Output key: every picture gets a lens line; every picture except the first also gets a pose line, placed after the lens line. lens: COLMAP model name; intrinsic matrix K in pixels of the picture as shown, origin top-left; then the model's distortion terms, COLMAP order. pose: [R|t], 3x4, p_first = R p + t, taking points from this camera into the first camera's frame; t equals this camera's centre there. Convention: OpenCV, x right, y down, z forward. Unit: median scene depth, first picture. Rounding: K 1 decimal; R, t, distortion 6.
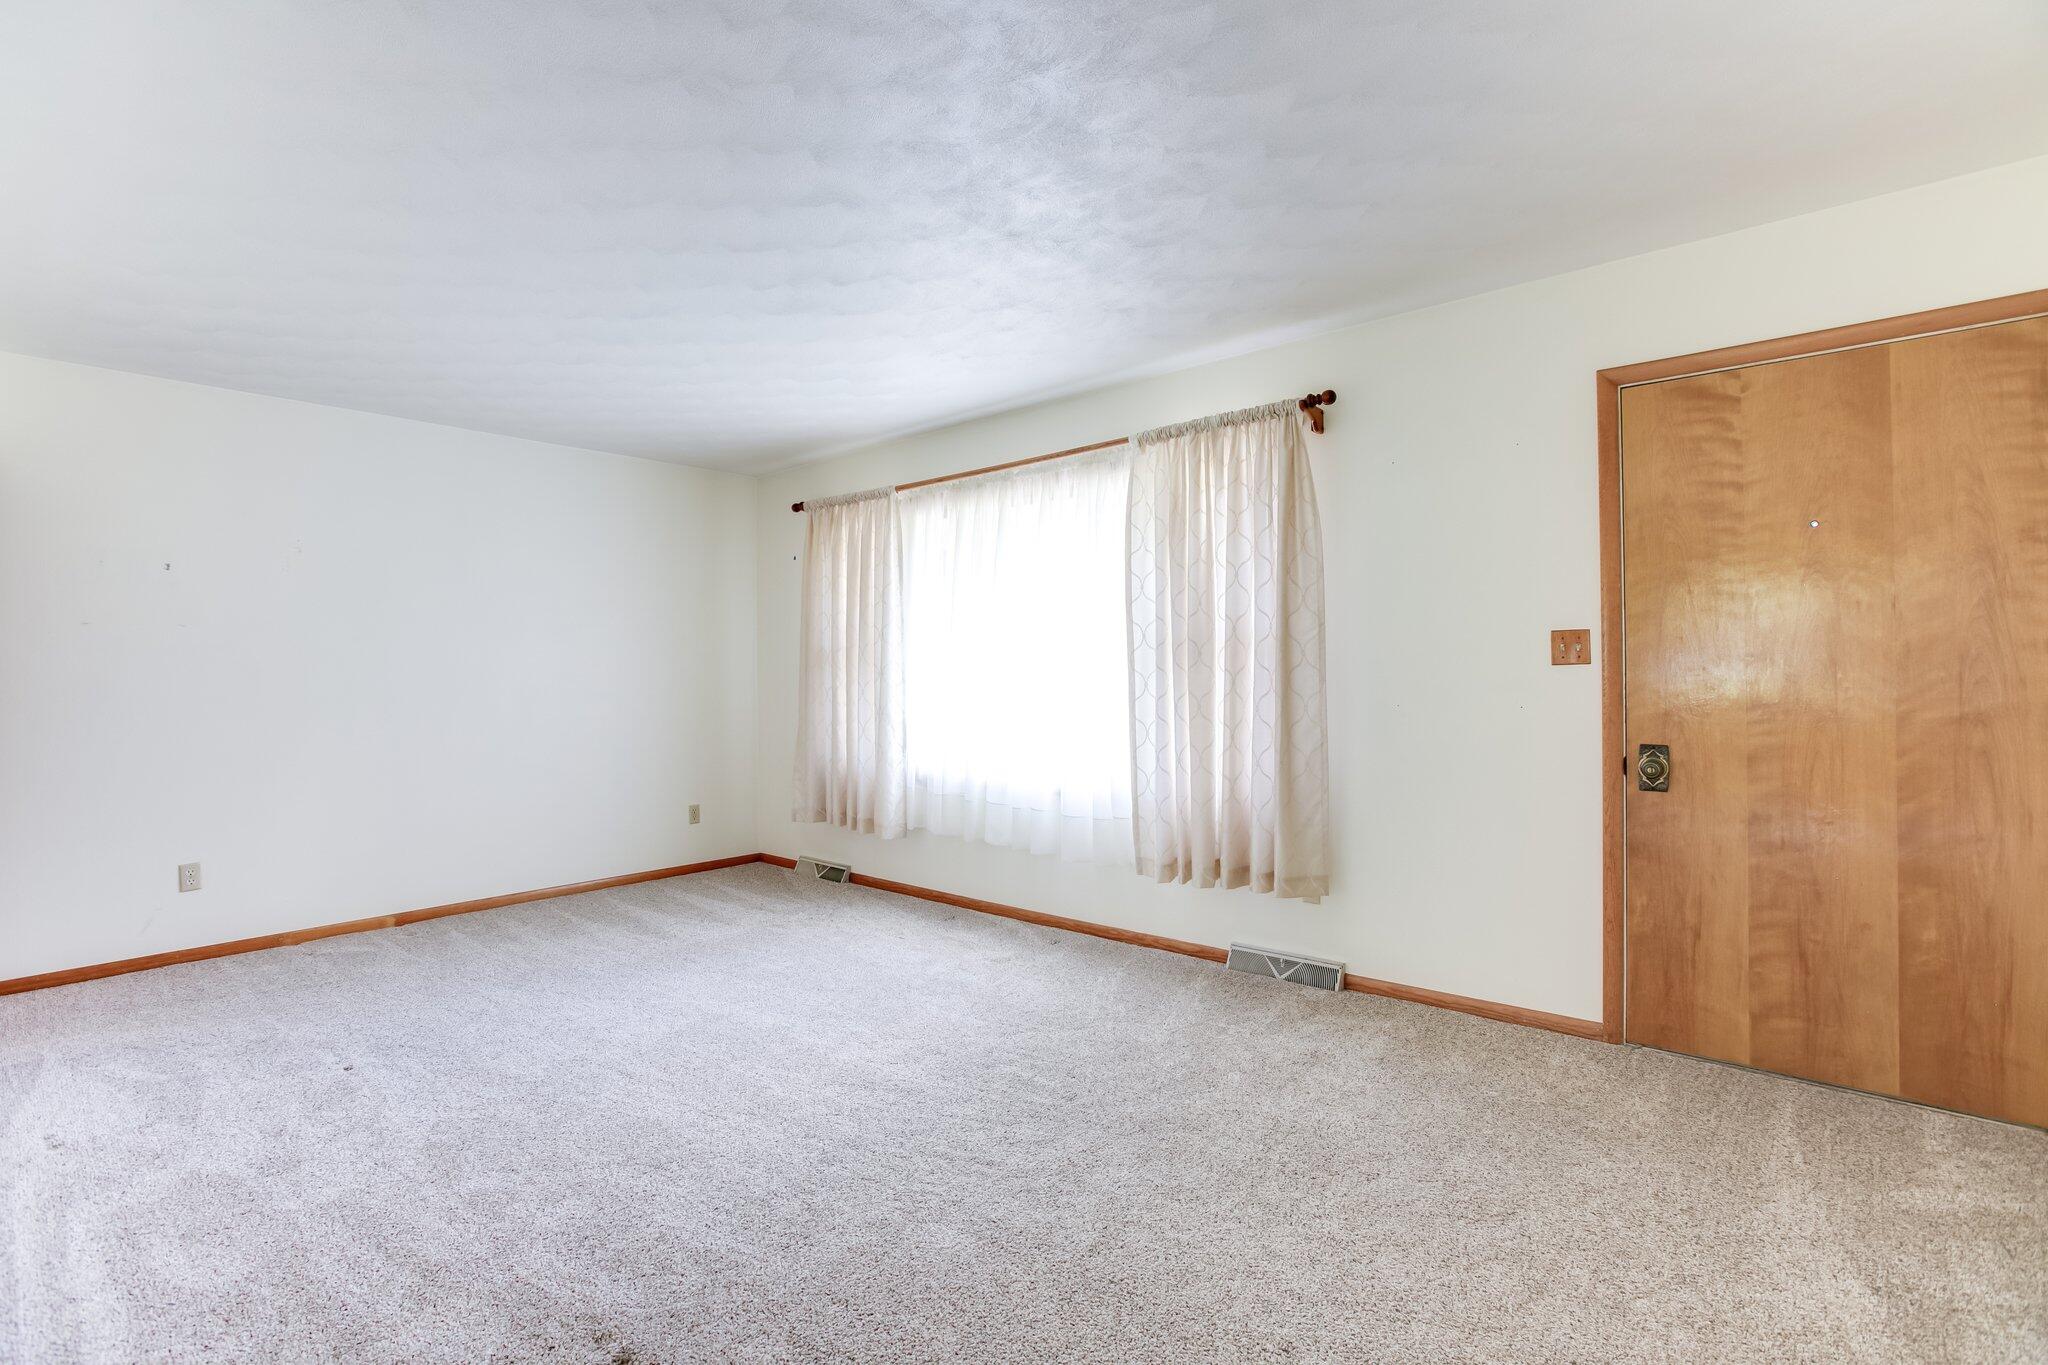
lens RADIAL K [[915.9, 0, 1022.6], [0, 915.9, 680.2], [0, 0, 1]] dist [-0.019709, 0.002760]
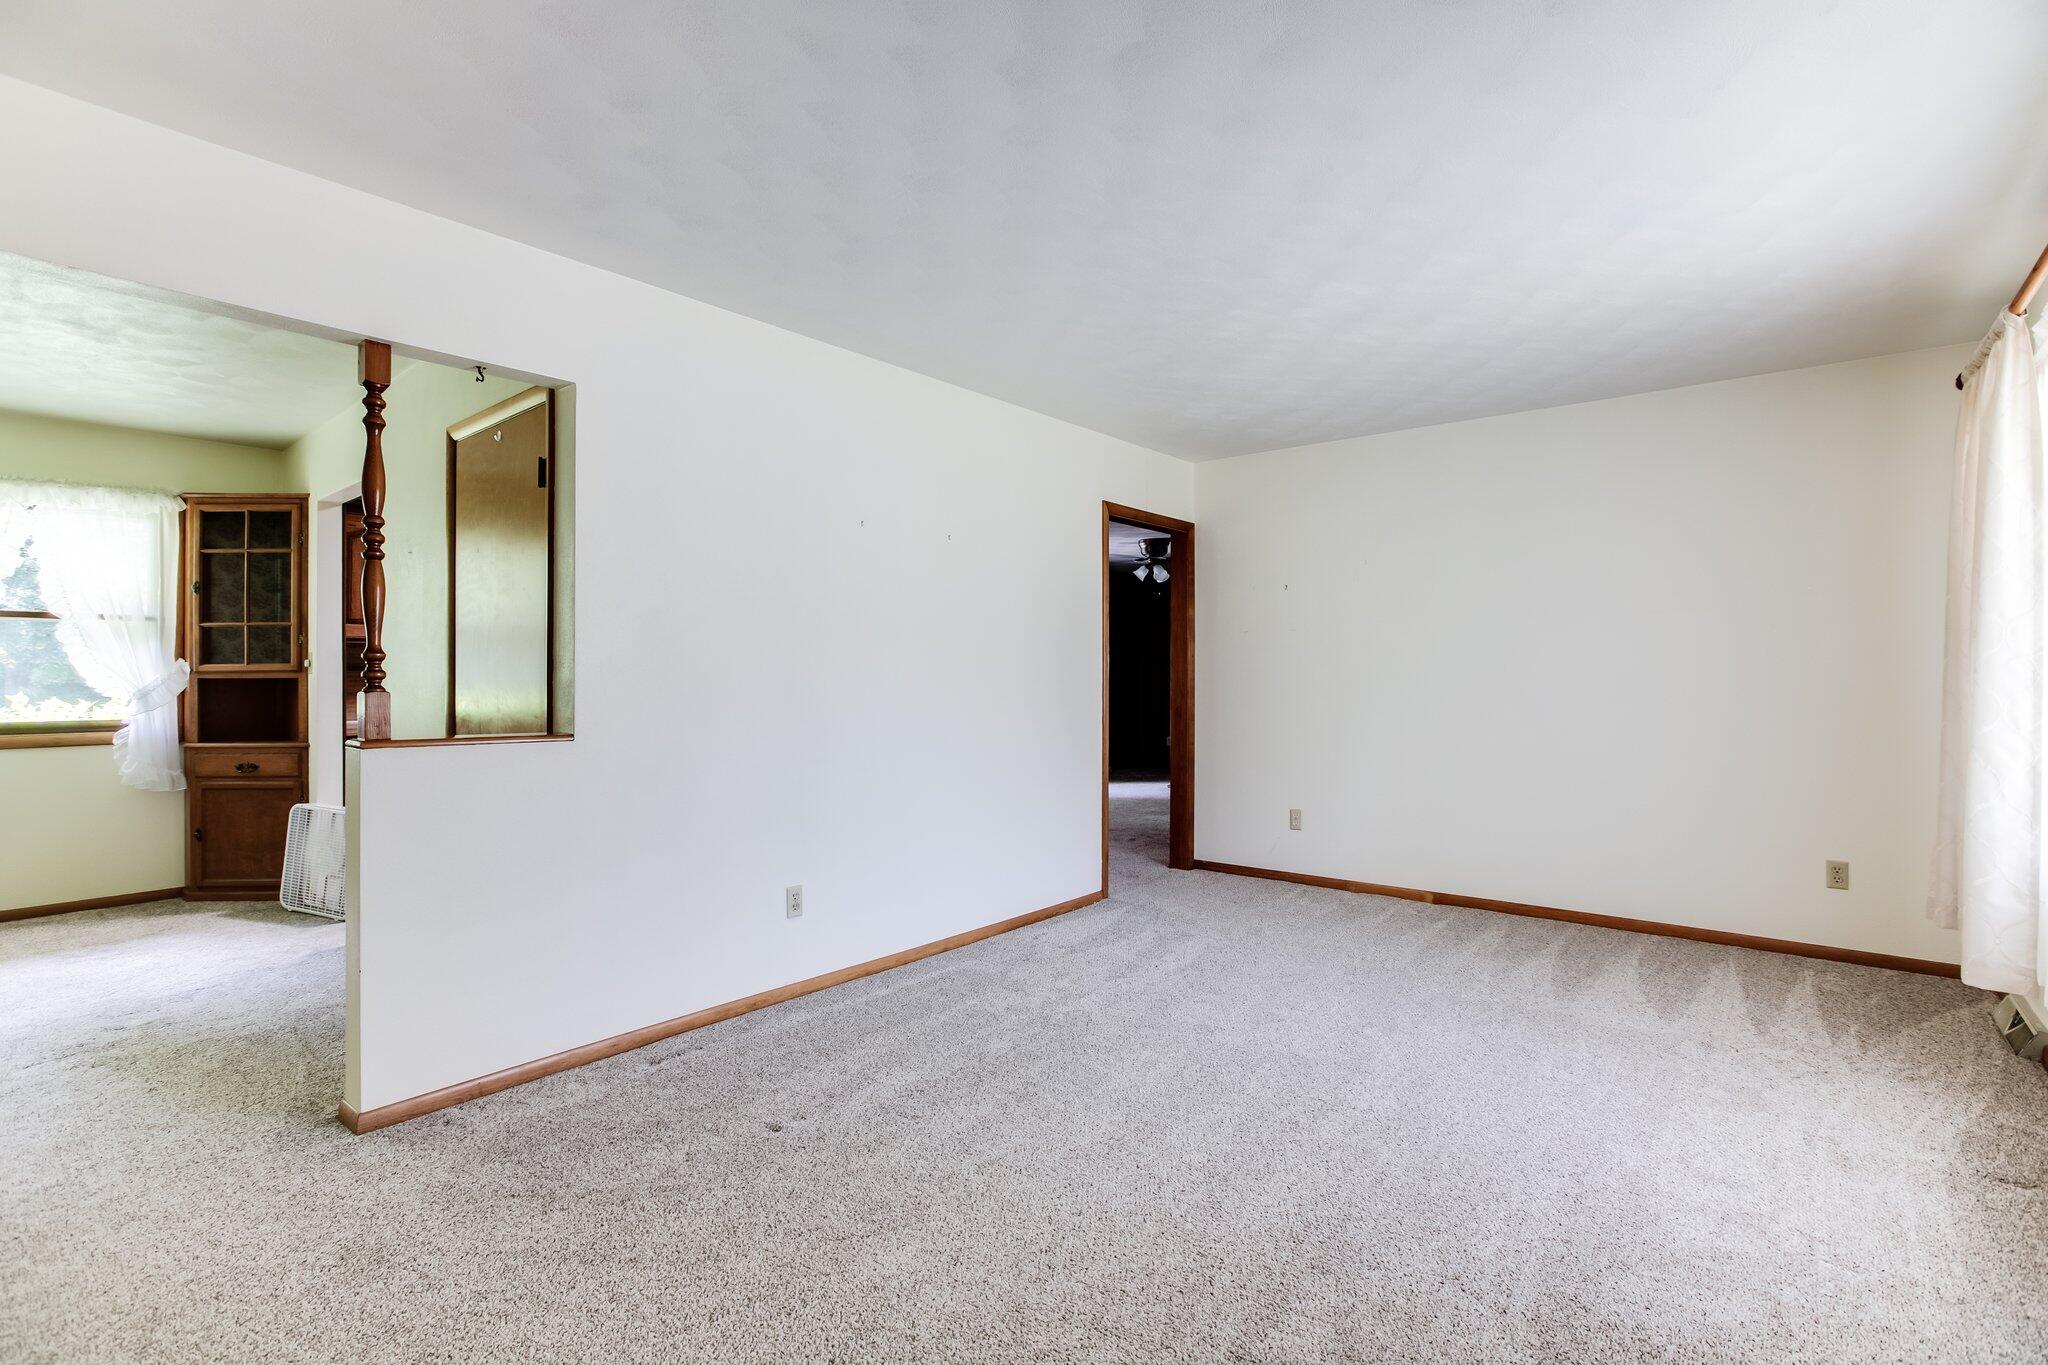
lens RADIAL K [[926.4, 0, 1009.7], [0, 926.4, 682.9], [0, 0, 1]] dist [-0.035294, 0.011715]
pose [[0.006860, 0.017466, -0.999824, 0.635470], [0.001243, 0.999847, 0.017475, -0.017114], [0.999976, -0.001363, 0.006837, 0.786193]]
